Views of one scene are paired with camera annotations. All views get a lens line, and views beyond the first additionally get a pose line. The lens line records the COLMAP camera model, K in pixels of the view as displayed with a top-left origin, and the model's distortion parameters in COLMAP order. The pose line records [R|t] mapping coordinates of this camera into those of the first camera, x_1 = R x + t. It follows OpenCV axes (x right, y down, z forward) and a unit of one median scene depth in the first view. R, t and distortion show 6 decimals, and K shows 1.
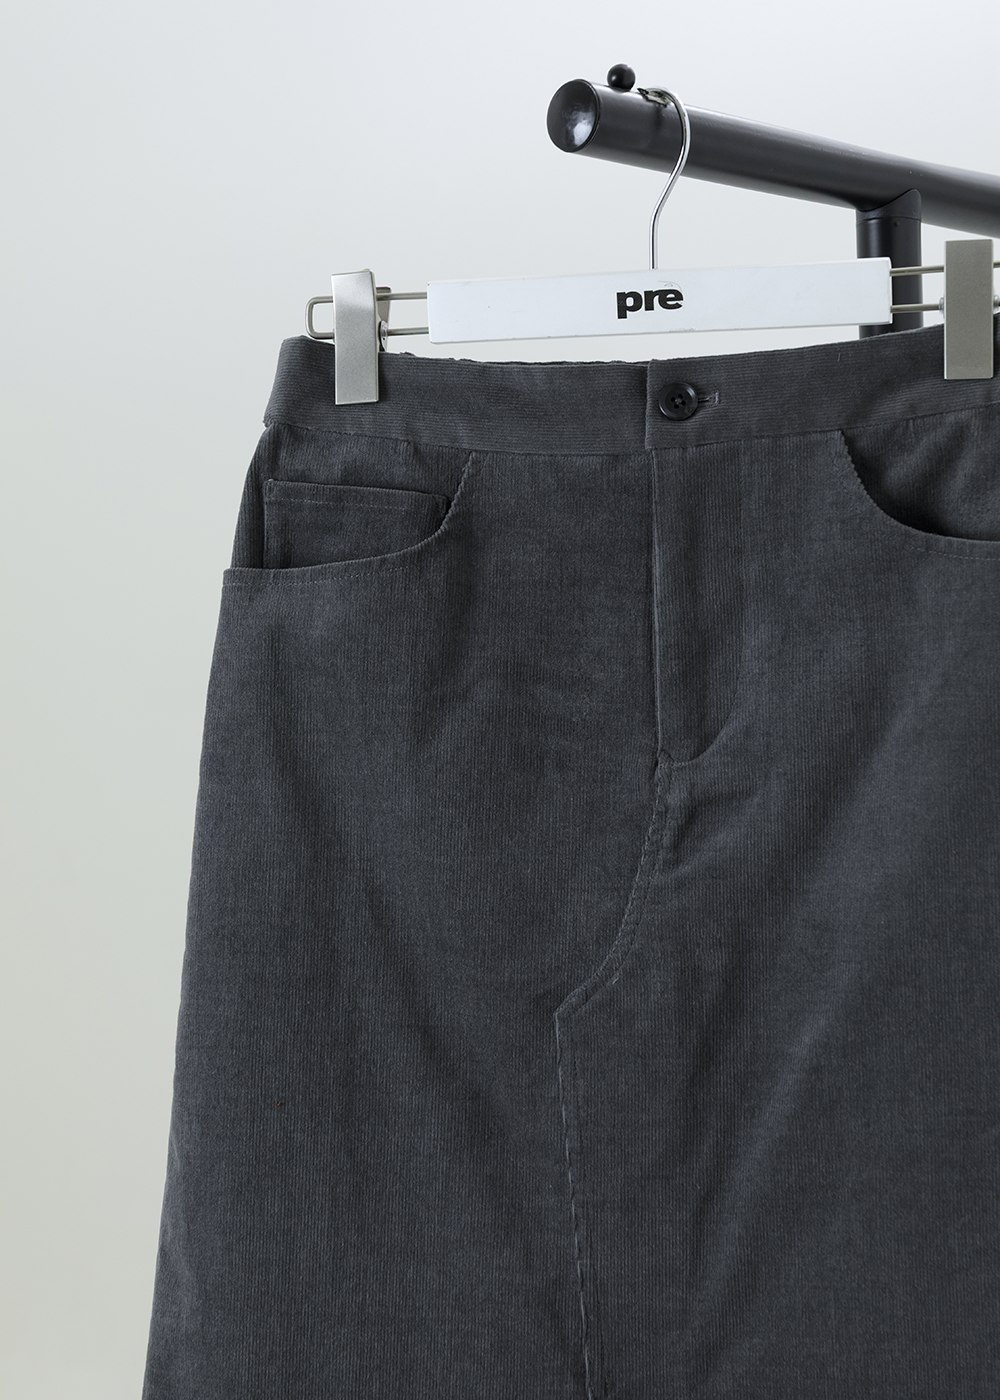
lens RADIAL K [[2824.1, 0, 453.9], [0, 2824.1, 726.8], [0, 0, 1]] dist [-0.020472, 0.123095]
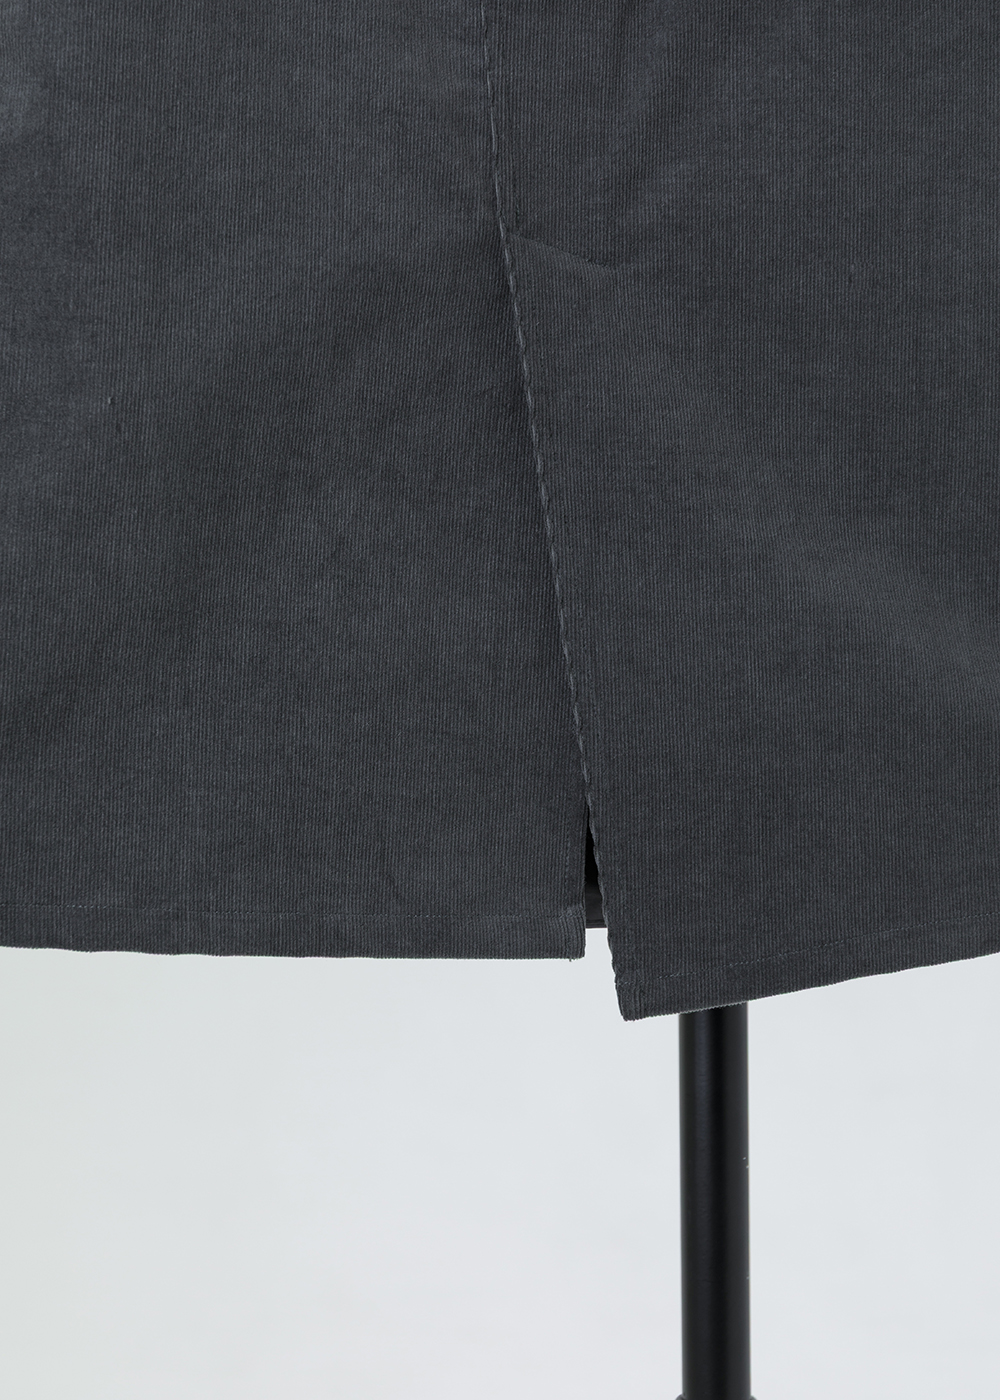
lens RADIAL K [[2824.1, 0, 453.9], [0, 2824.1, 726.8], [0, 0, 1]] dist [-0.020472, 0.123095]
pose [[0.896078, 0.009004, 0.443804, -0.346491], [-0.015671, 0.999813, 0.011356, 0.379432], [-0.443619, -0.017130, 0.896052, 0.225698]]
